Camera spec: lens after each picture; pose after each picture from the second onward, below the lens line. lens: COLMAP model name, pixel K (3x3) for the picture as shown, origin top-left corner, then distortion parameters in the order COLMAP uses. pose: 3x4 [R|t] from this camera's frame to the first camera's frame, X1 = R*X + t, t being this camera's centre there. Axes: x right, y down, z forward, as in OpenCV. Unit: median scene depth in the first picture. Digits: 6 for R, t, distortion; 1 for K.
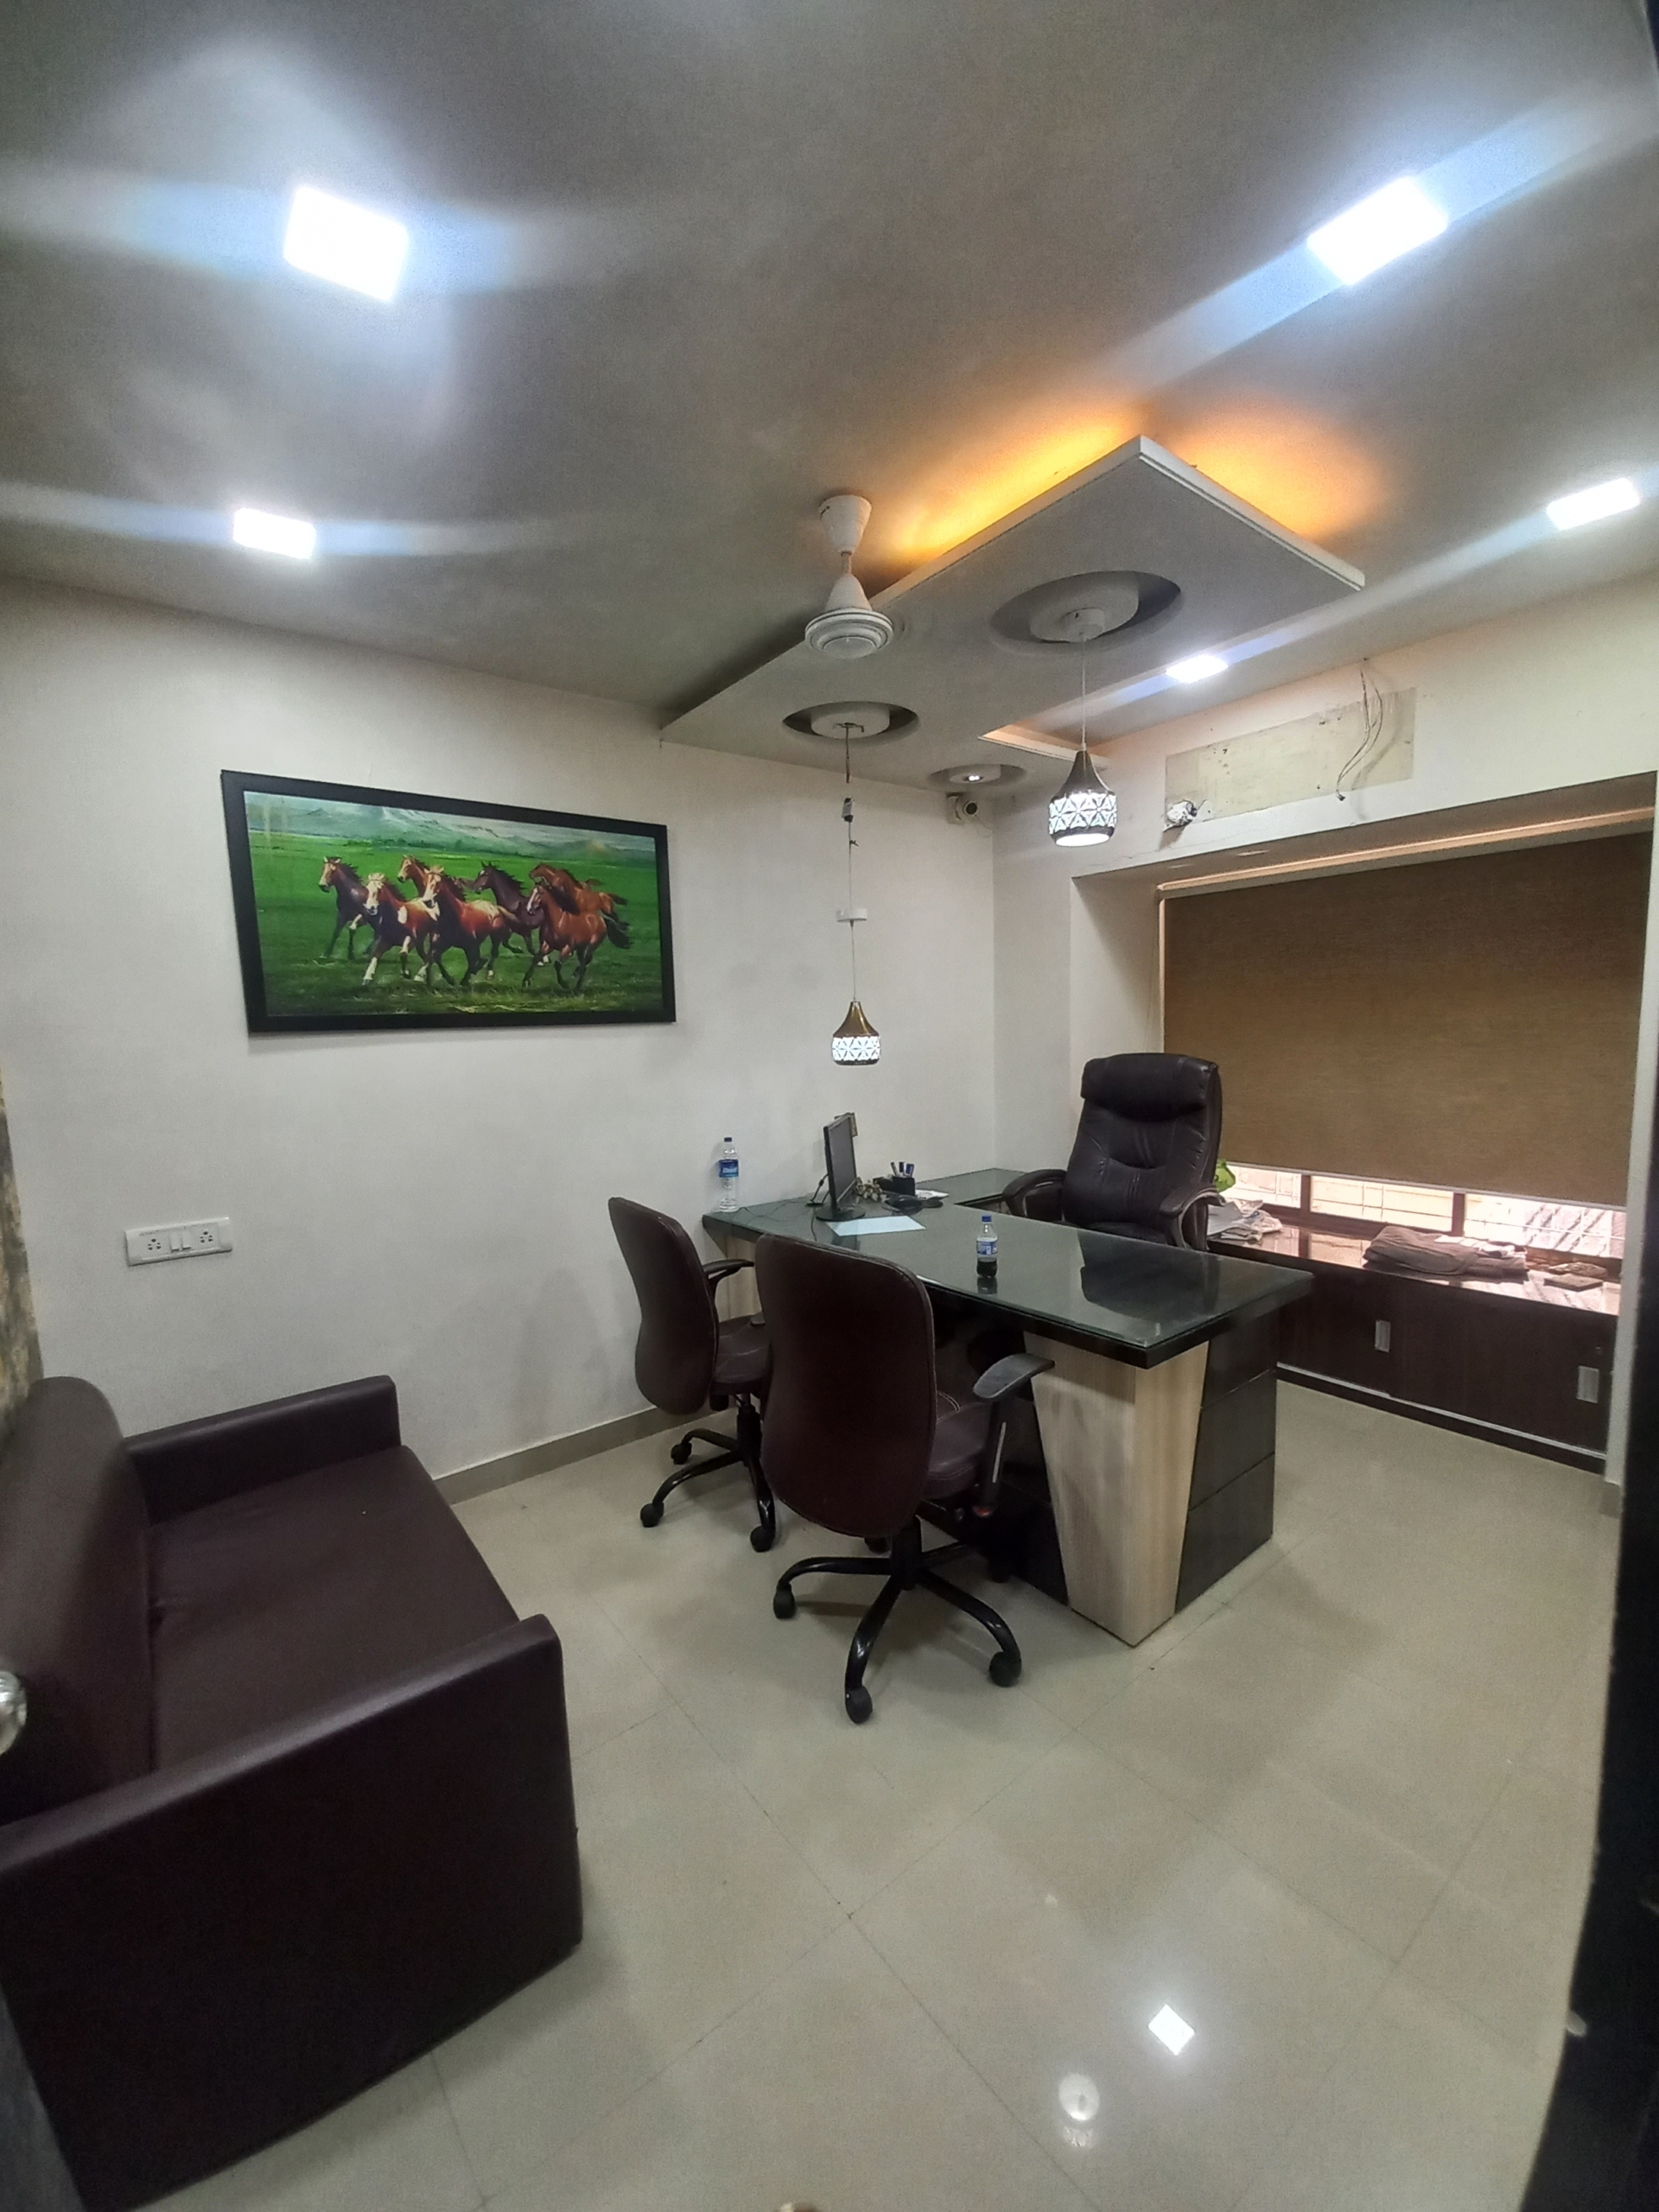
lens RADIAL K [[881.6, 0, 823.5], [0, 881.6, 1110.4], [0, 0, 1]] dist [0.001656, -0.000856]
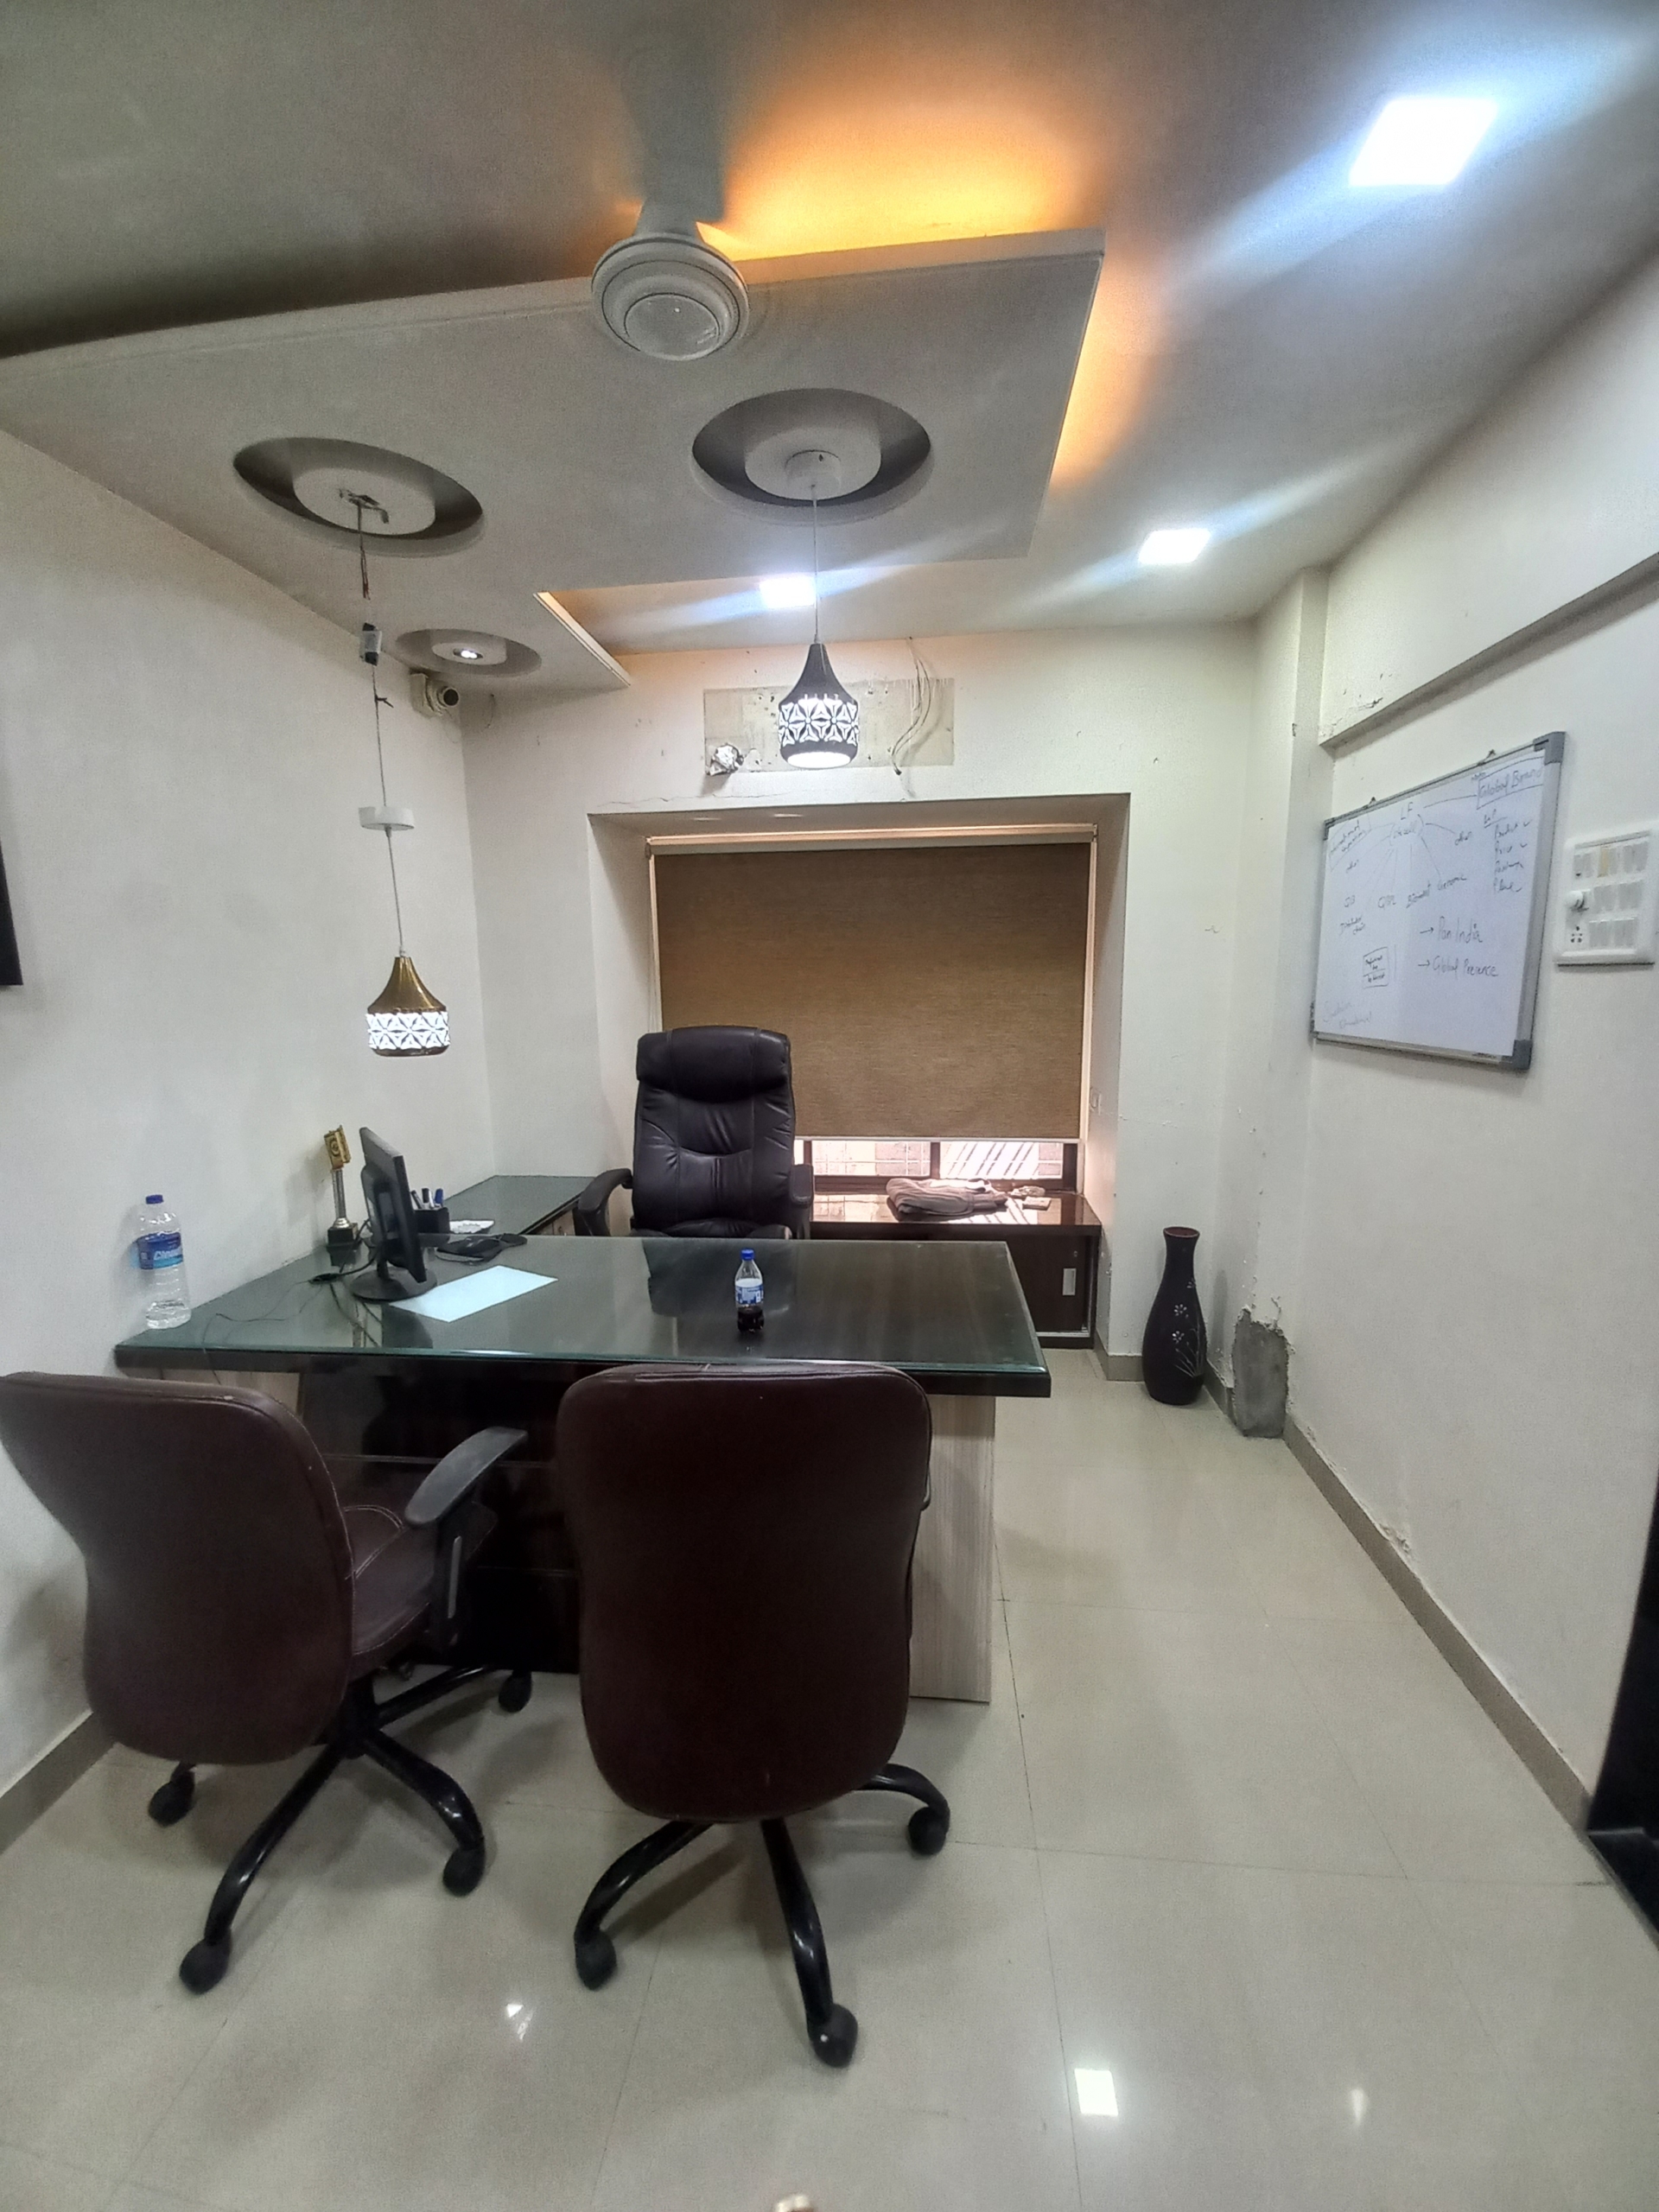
lens RADIAL K [[881.6, 0, 830.3], [0, 881.6, 1114.1], [0, 0, 1]] dist [0.001656, -0.000856]
pose [[0.687114, -0.093432, 0.720517, -0.218125], [0.065870, 0.995624, 0.066290, -0.030133], [-0.723558, 0.001911, 0.690261, 0.324339]]
